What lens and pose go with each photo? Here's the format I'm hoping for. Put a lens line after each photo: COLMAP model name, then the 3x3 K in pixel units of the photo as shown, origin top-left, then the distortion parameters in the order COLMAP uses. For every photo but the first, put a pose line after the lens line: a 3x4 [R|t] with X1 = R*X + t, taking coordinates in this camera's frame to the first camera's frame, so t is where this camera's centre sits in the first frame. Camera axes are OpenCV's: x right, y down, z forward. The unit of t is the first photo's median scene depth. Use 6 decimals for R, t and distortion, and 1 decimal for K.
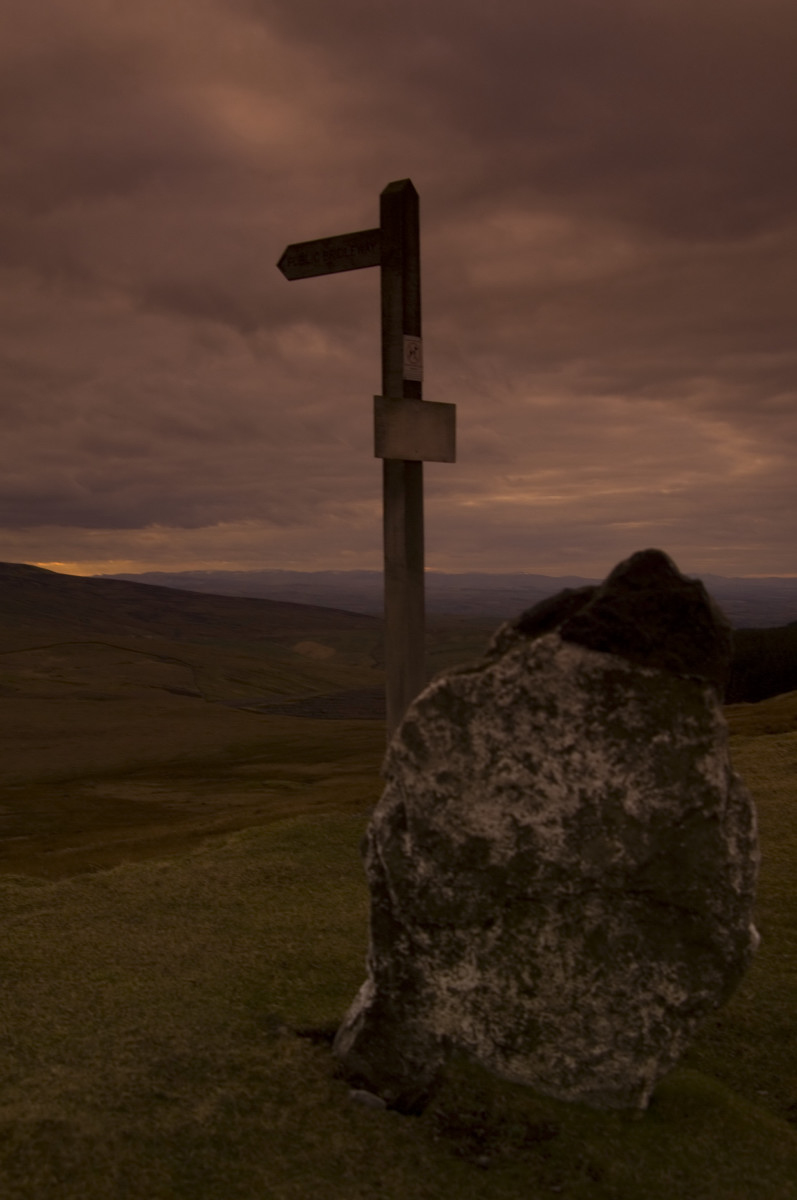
lens RADIAL K [[1472.2, 0, 398.5], [0, 1472.2, 600.0], [0, 0, 1]] dist [-0.121284, 0.104711]
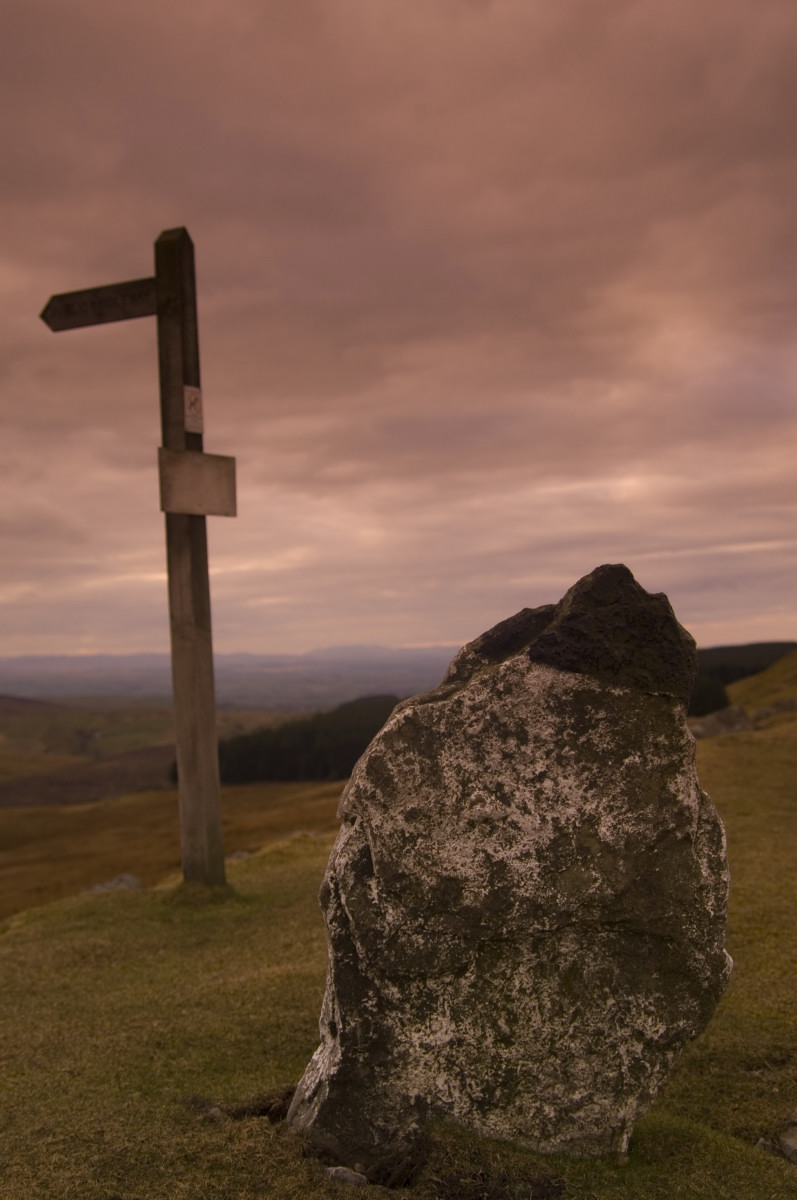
lens RADIAL K [[1455.5, 0, 398.3], [0, 1455.5, 606.2], [0, 0, 1]] dist [-0.124385, 0.123300]
pose [[0.974223, -0.032081, 0.223295, -0.176568], [0.042814, 0.998140, -0.043390, 0.028293], [-0.221488, 0.051831, 0.973785, 0.102378]]
